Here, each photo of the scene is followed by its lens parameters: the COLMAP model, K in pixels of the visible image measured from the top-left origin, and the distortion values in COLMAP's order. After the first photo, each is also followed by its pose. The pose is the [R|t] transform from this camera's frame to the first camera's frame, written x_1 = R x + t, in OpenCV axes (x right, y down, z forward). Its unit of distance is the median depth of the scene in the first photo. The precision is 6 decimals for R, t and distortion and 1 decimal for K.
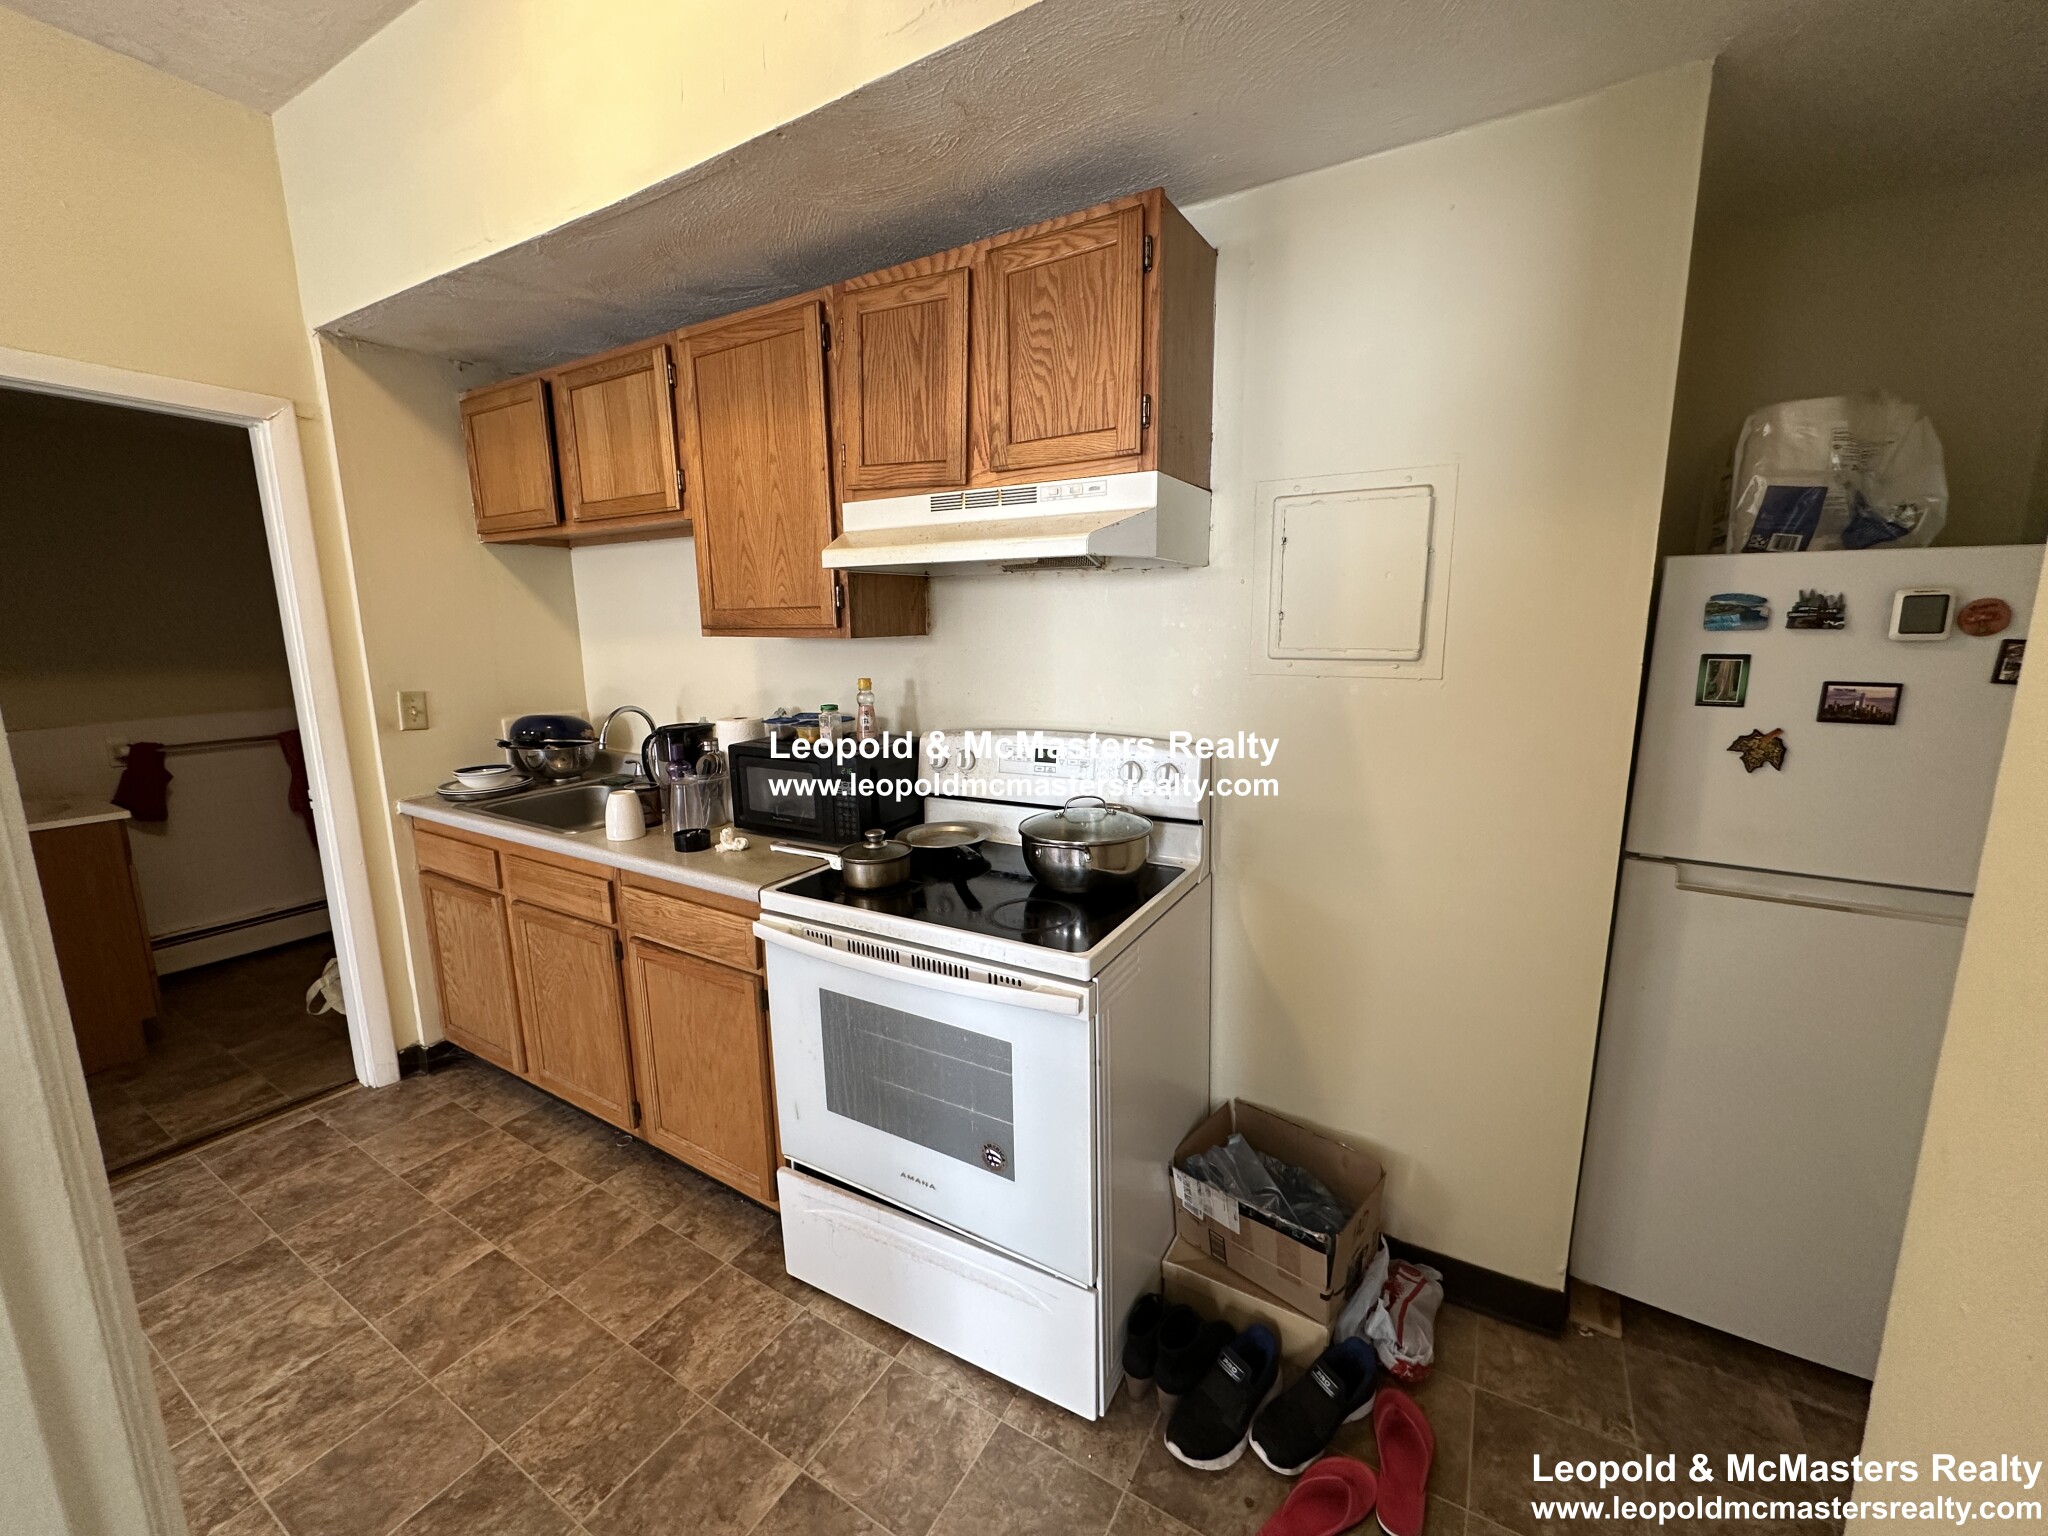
lens RADIAL K [[814.5, 0, 1023.9], [0, 814.5, 763.9], [0, 0, 1]] dist [-0.002852, 0.000214]
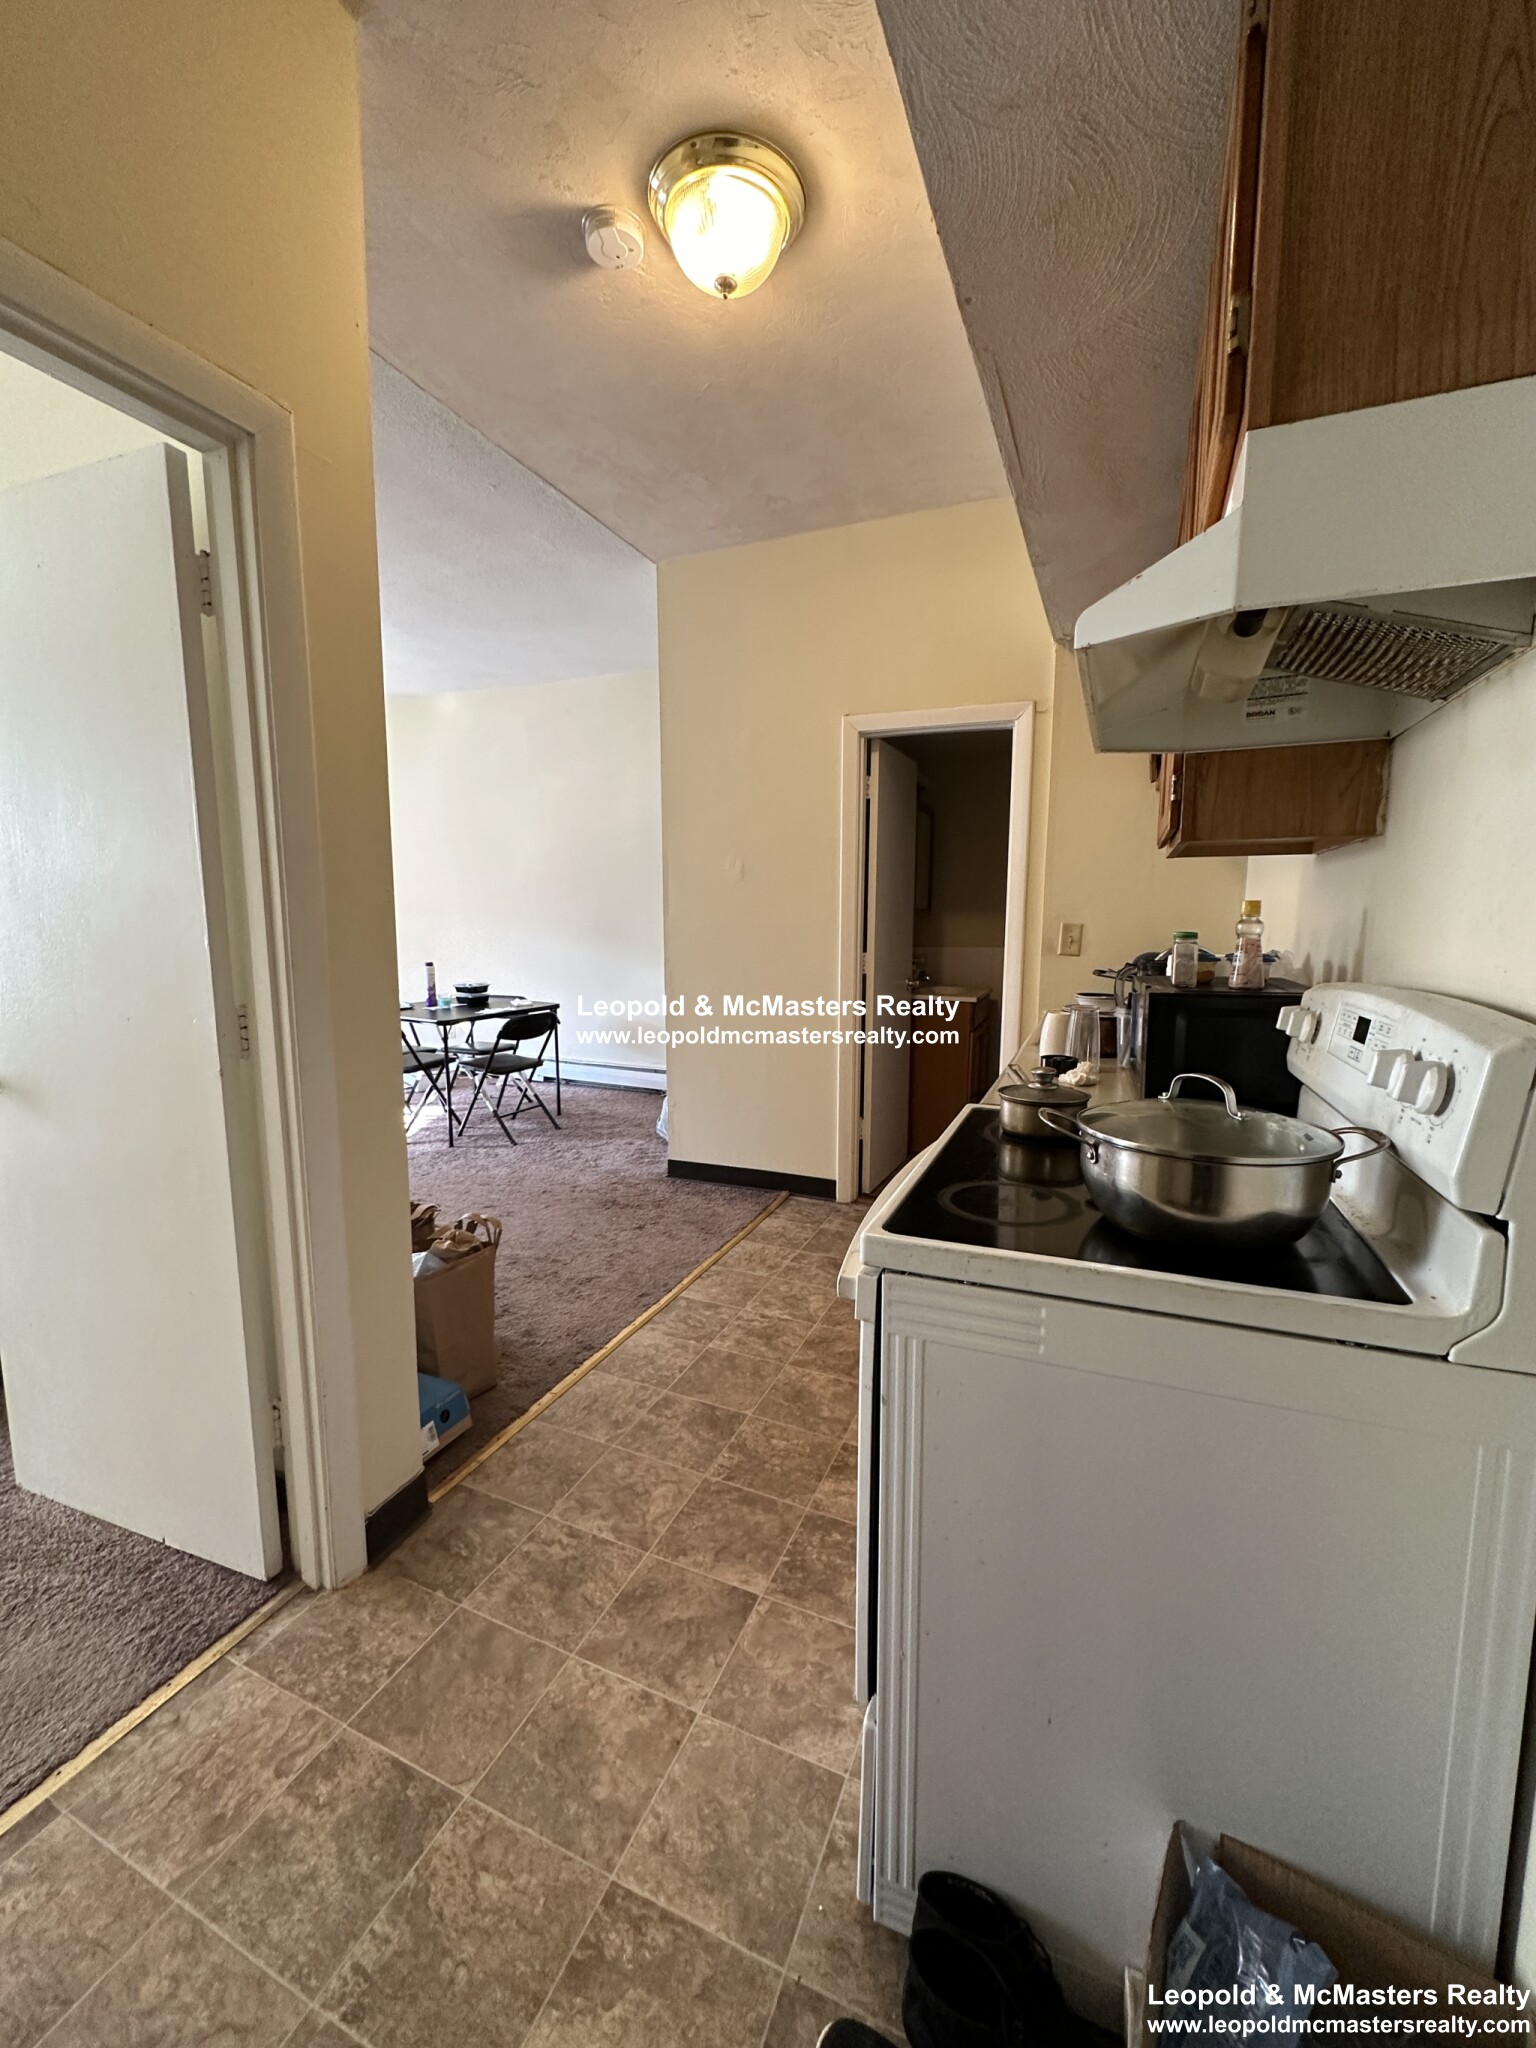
lens RADIAL K [[814.5, 0, 768.1], [0, 814.5, 1024.1], [0, 0, 1]] dist [-0.002852, 0.000214]
pose [[0.130500, 0.141632, -0.981280, 0.662023], [-0.178458, 0.976934, 0.117272, -0.008233], [0.975255, 0.159813, 0.152765, 0.690561]]
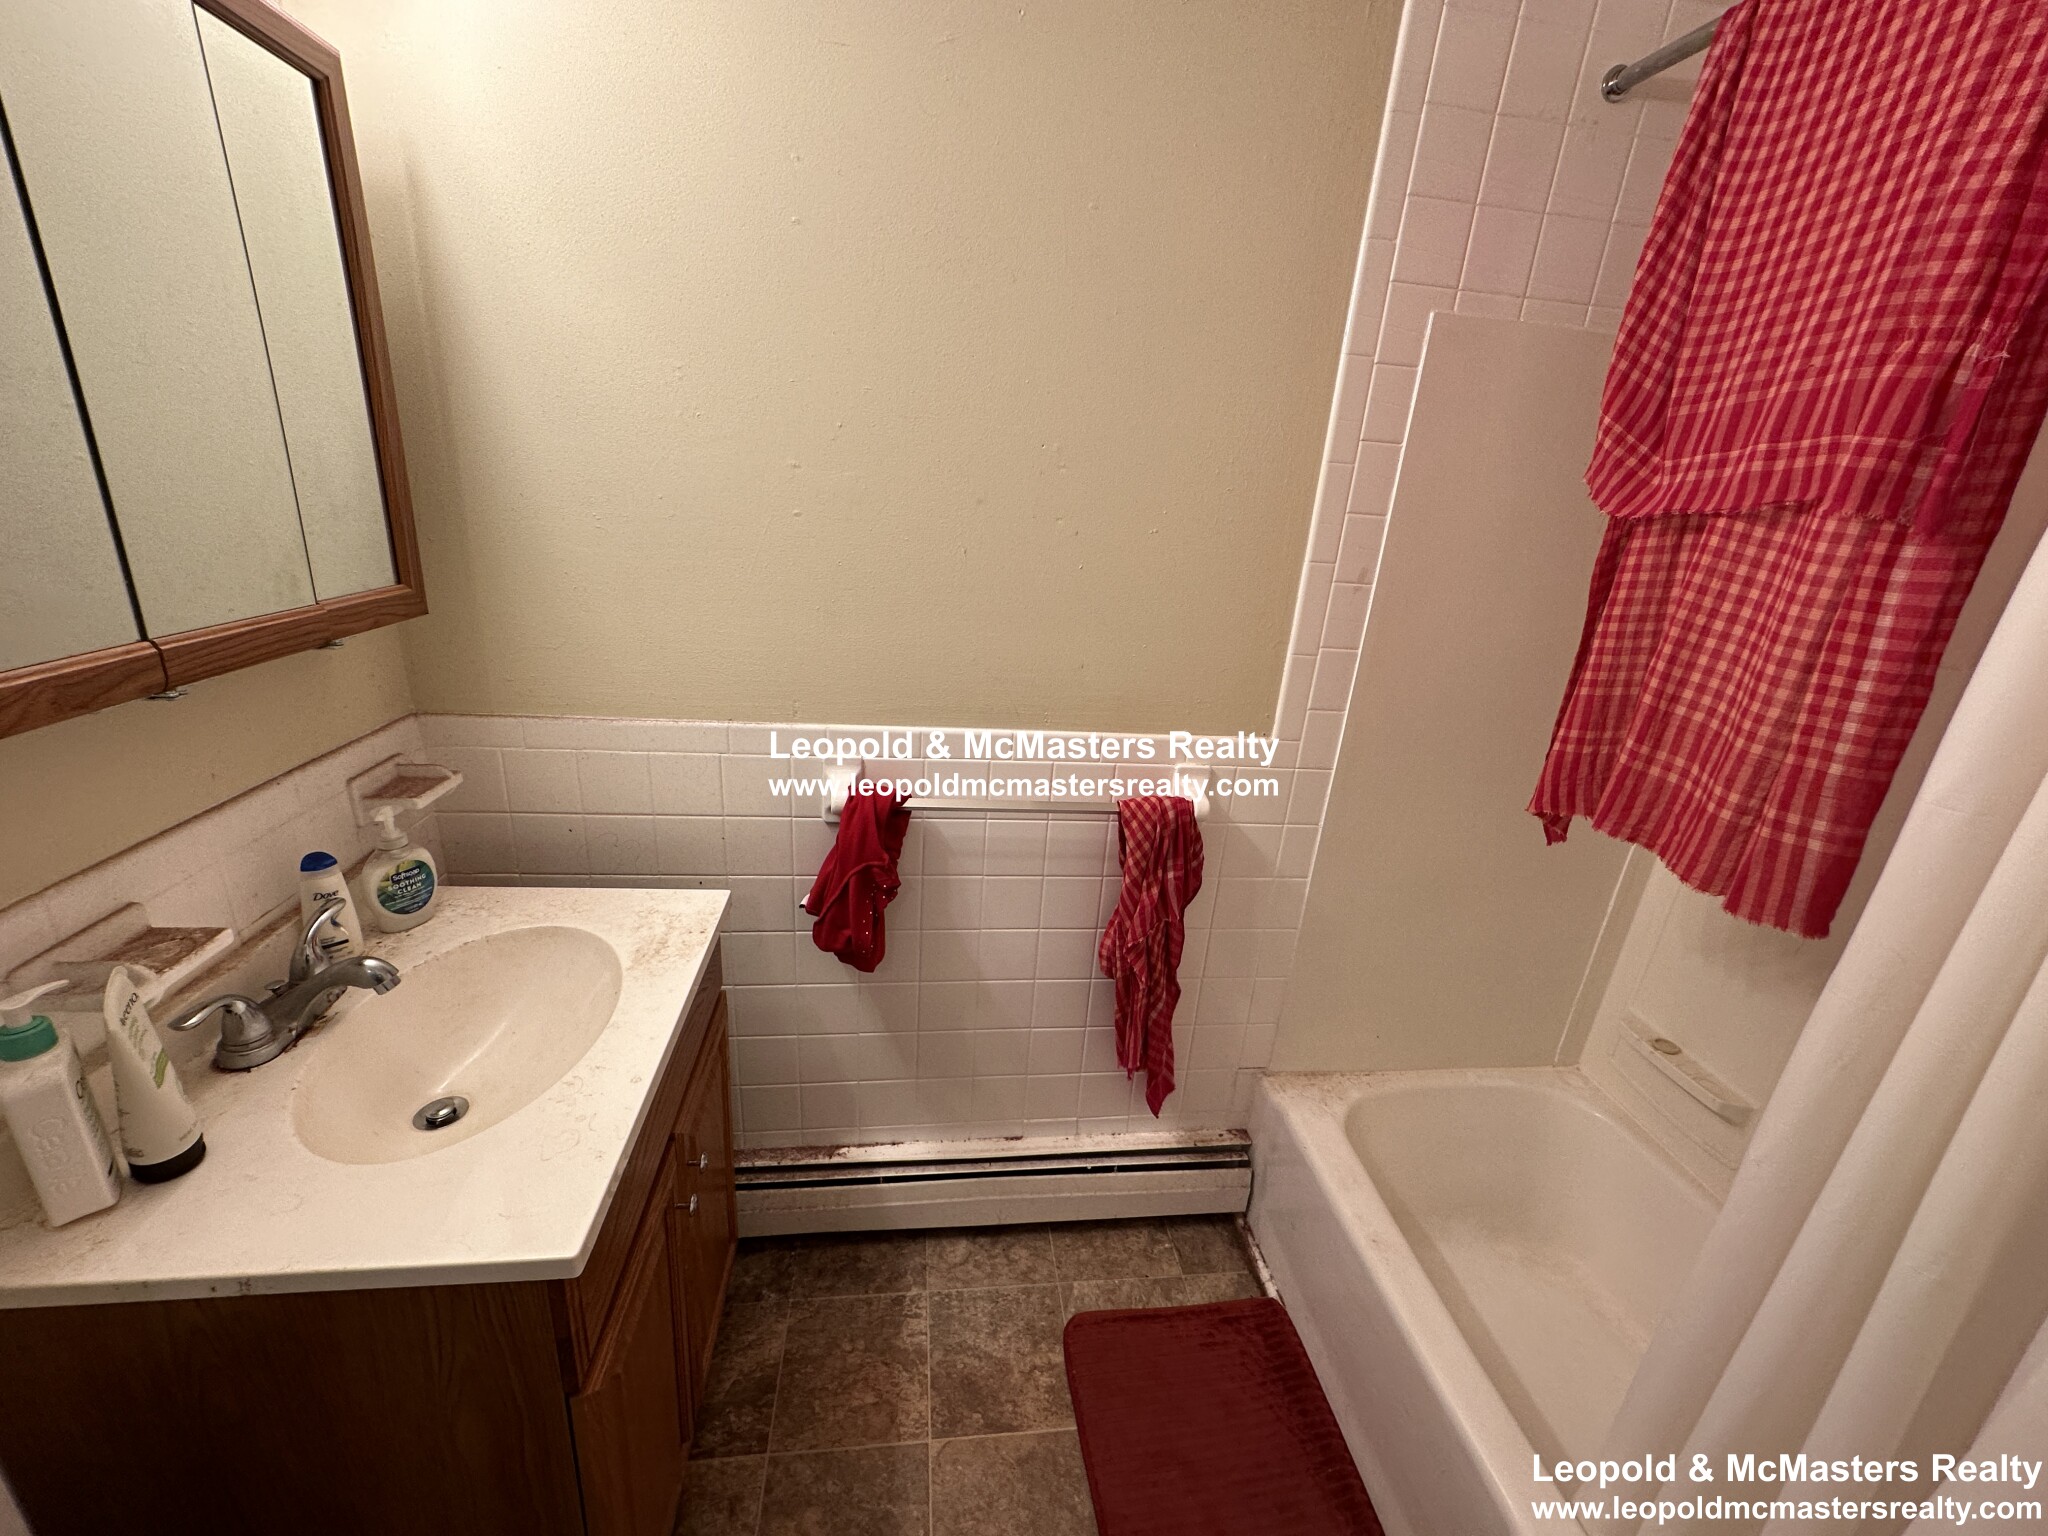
lens RADIAL K [[814.5, 0, 1017.8], [0, 814.5, 762.7], [0, 0, 1]] dist [-0.002852, 0.000214]
pose [[-0.606558, -0.296019, 0.737875, -0.545673], [0.071030, 0.904211, 0.421138, -0.150599], [-0.791860, 0.307856, -0.527431, 0.808340]]
